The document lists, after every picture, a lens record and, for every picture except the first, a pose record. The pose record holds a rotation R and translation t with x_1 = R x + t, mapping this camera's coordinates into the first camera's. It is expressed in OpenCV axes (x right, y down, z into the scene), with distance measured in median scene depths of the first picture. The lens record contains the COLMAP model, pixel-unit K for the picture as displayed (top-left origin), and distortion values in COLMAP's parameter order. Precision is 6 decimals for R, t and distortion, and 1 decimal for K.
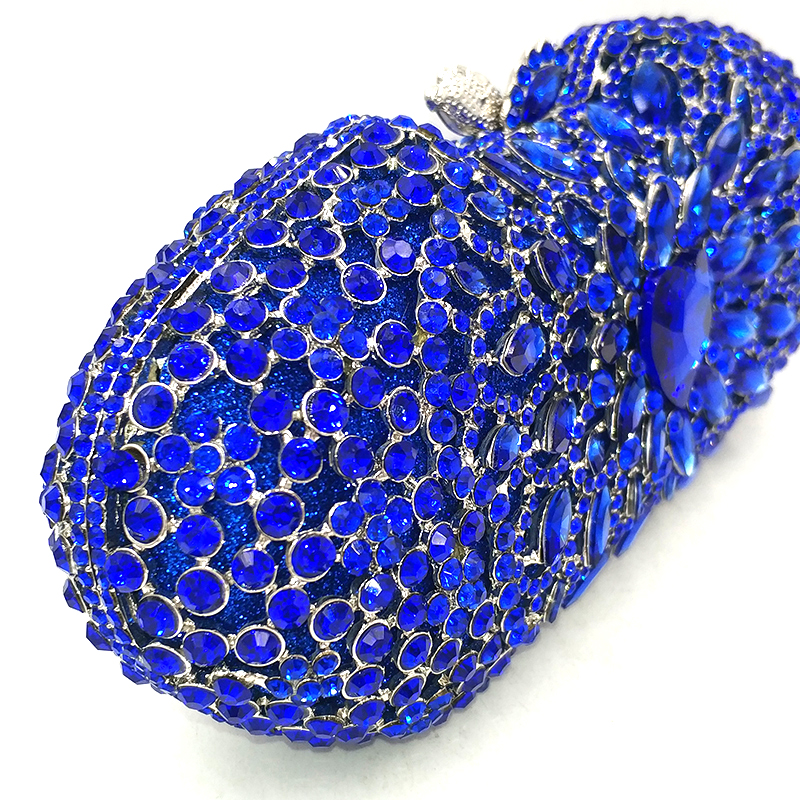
lens RADIAL K [[1011.4, 0, 358.2], [0, 1011.4, 400.3], [0, 0, 1]] dist [0.135432, -0.512965]
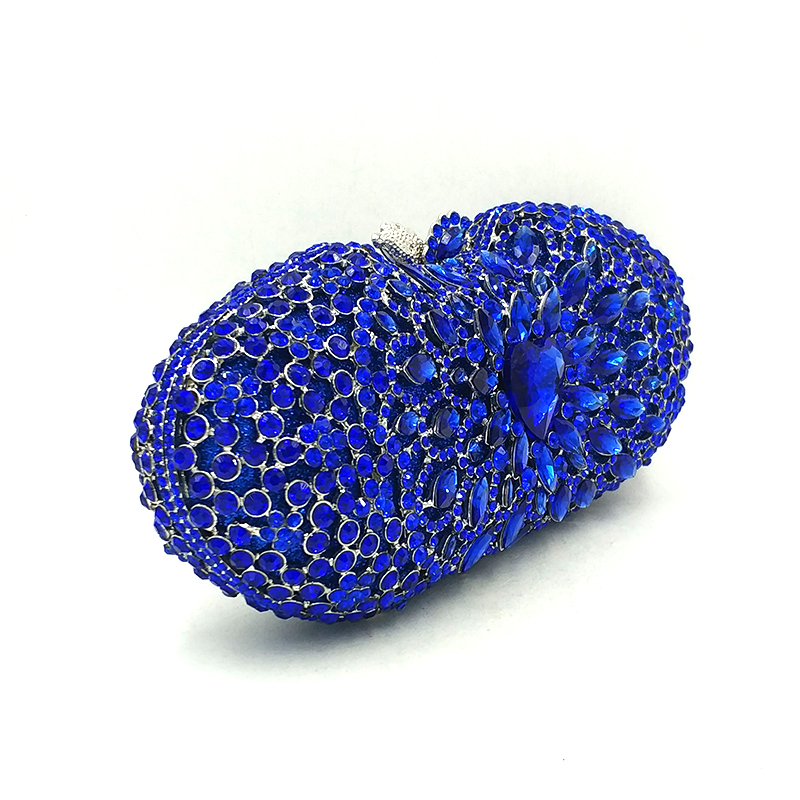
lens RADIAL K [[1011.4, 0, 358.2], [0, 1011.4, 400.3], [0, 0, 1]] dist [0.135432, -0.512965]
pose [[0.999850, 0.016455, -0.005387, 0.078008], [-0.017222, 0.977233, -0.211470, 0.394667], [0.001785, 0.211531, 0.977370, -0.690792]]
